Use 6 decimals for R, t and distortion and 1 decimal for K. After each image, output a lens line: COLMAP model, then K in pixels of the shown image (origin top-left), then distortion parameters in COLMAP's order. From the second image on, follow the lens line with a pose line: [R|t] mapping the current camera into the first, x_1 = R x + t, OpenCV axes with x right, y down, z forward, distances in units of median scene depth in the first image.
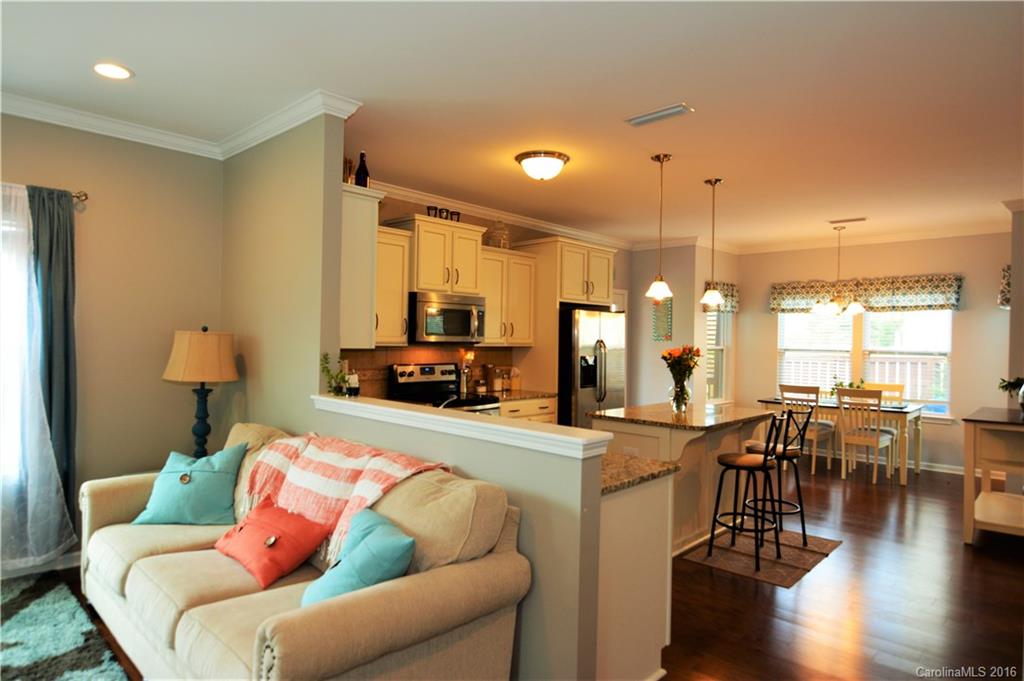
lens RADIAL K [[601.9, 0, 517.0], [0, 601.9, 338.9], [0, 0, 1]] dist [-0.008721, -0.013624]
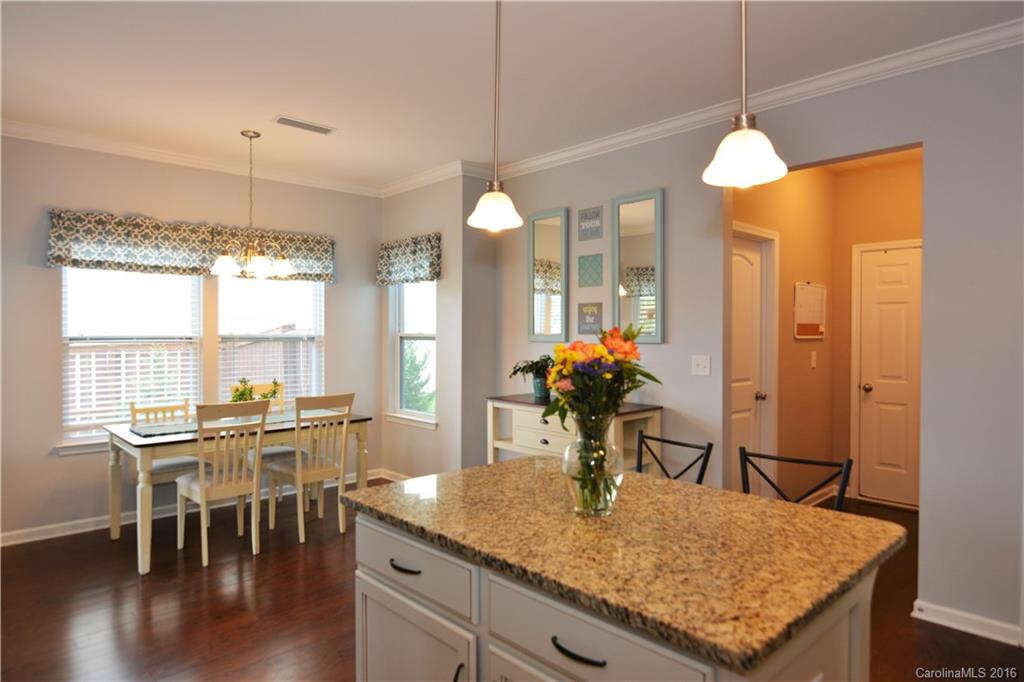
lens RADIAL K [[601.9, 0, 511.5], [0, 601.9, 338.1], [0, 0, 1]] dist [-0.008721, -0.013624]
pose [[0.064091, -0.027577, 0.997563, -0.069479], [0.001418, 0.999620, 0.027543, 0.005481], [-0.997943, -0.000350, 0.064105, 0.866127]]
